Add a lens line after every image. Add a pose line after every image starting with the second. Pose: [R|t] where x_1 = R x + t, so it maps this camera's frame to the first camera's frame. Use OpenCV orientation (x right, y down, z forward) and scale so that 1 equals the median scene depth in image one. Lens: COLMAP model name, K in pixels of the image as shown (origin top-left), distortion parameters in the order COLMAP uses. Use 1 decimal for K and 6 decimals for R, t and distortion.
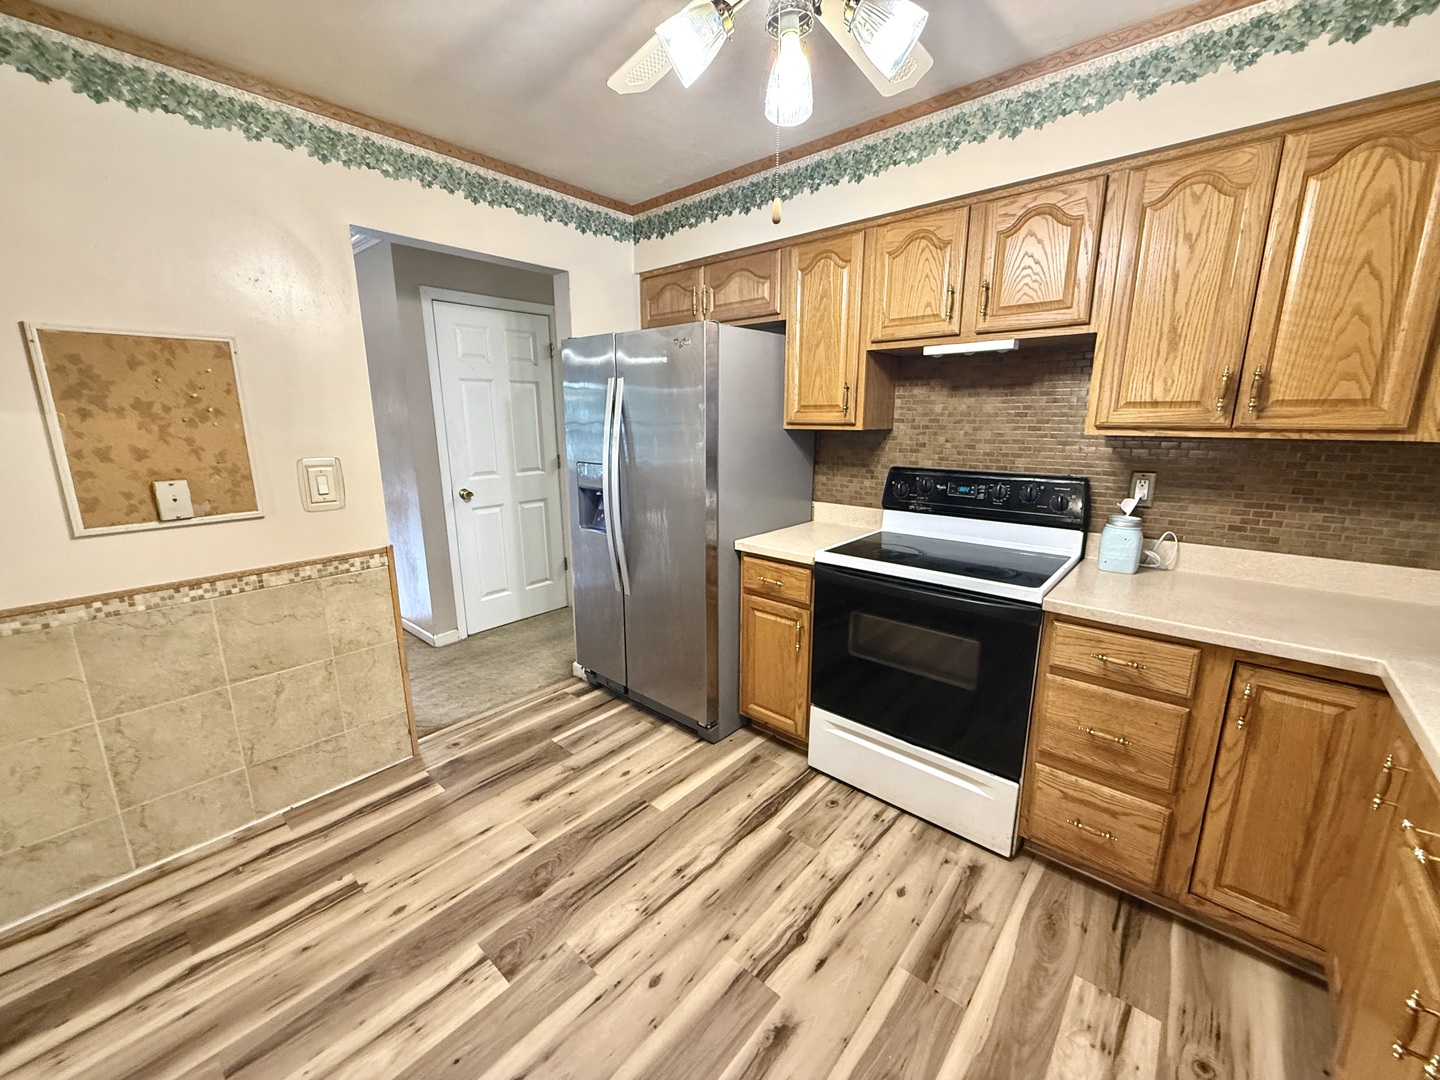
lens RADIAL K [[574.9, 0, 714.4], [0, 574.9, 538.7], [0, 0, 1]] dist [-0.000504, 0.000547]
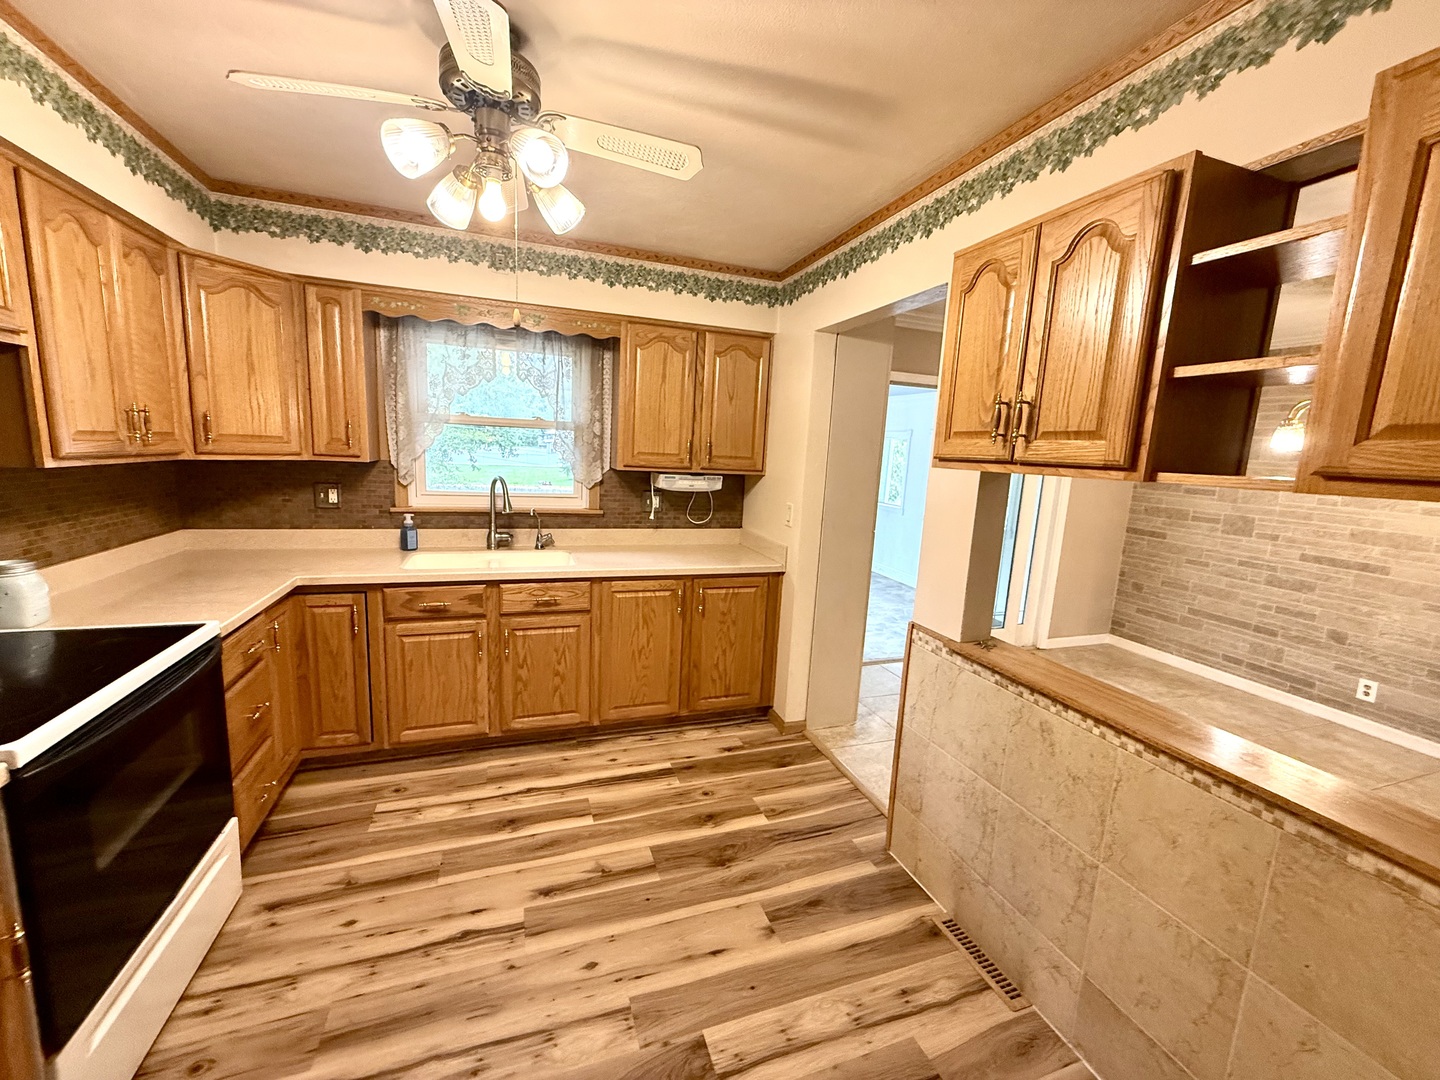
lens RADIAL K [[574.9, 0, 718.7], [0, 574.9, 538.6], [0, 0, 1]] dist [-0.000504, 0.000547]
pose [[-0.874291, -0.112926, 0.472084, -0.722515], [0.060181, 0.939840, 0.336271, -0.358764], [-0.481657, 0.322409, -0.814898, 1.456249]]
